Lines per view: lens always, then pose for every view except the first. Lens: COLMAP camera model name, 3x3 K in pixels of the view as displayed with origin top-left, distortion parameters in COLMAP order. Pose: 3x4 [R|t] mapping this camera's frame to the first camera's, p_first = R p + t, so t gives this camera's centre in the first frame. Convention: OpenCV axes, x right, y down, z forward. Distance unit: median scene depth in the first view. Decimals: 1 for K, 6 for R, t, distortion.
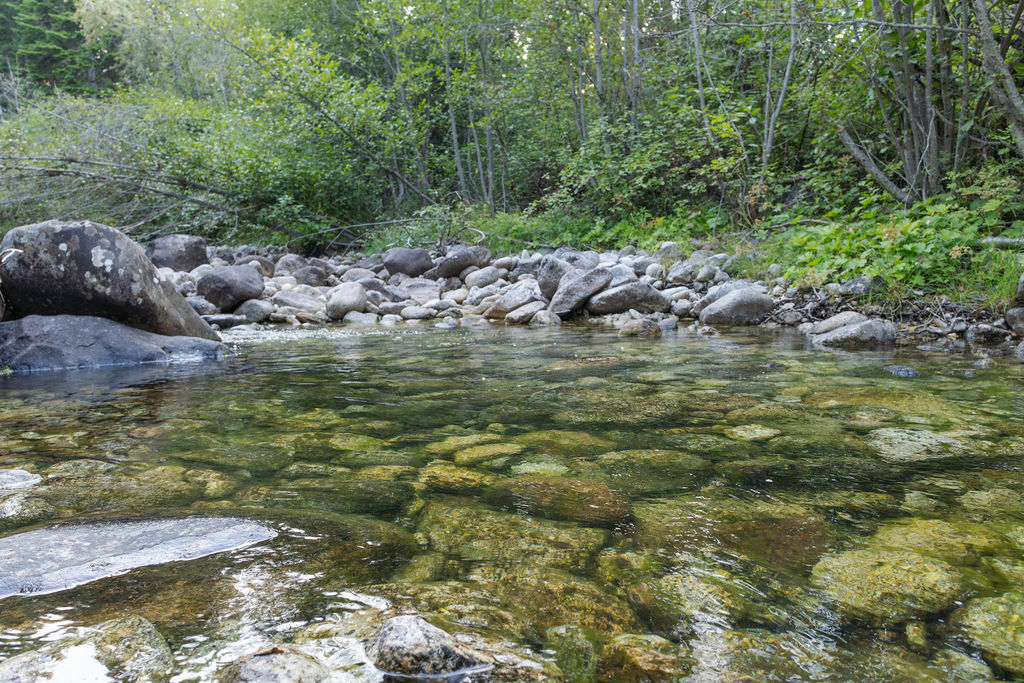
lens RADIAL K [[730.2, 0, 521.9], [0, 730.2, 350.6], [0, 0, 1]] dist [-0.001175, -0.002092]
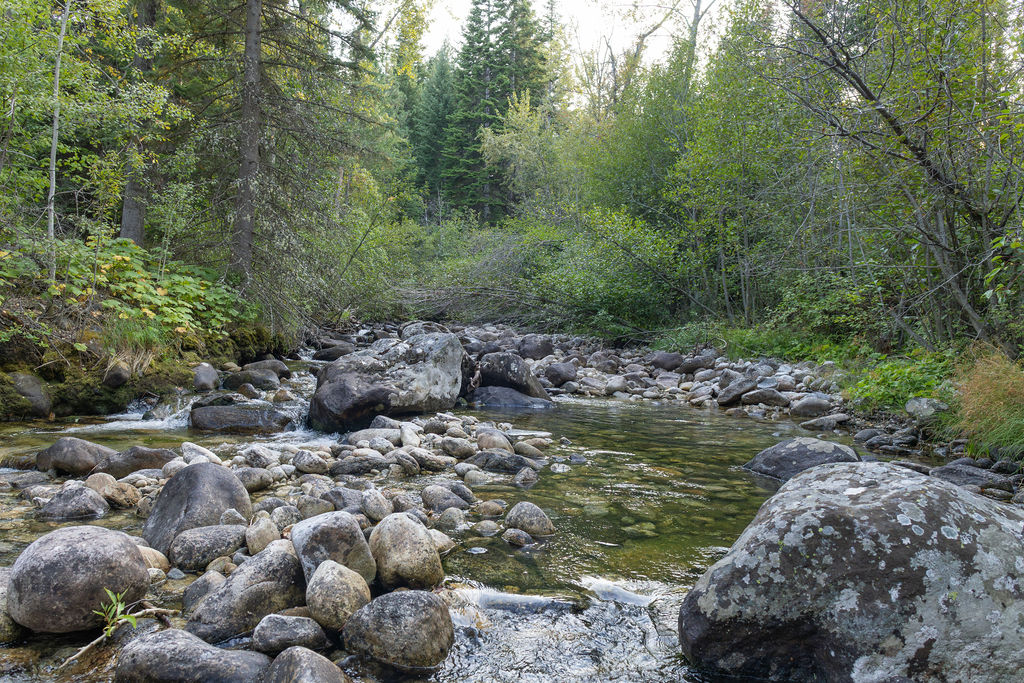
lens RADIAL K [[730.2, 0, 521.9], [0, 730.2, 350.6], [0, 0, 1]] dist [-0.001175, -0.002092]
pose [[0.899665, 0.057124, -0.432828, 0.359424], [-0.098796, 0.992323, -0.074391, 0.007385], [0.425256, 0.109689, 0.898402, -0.826292]]
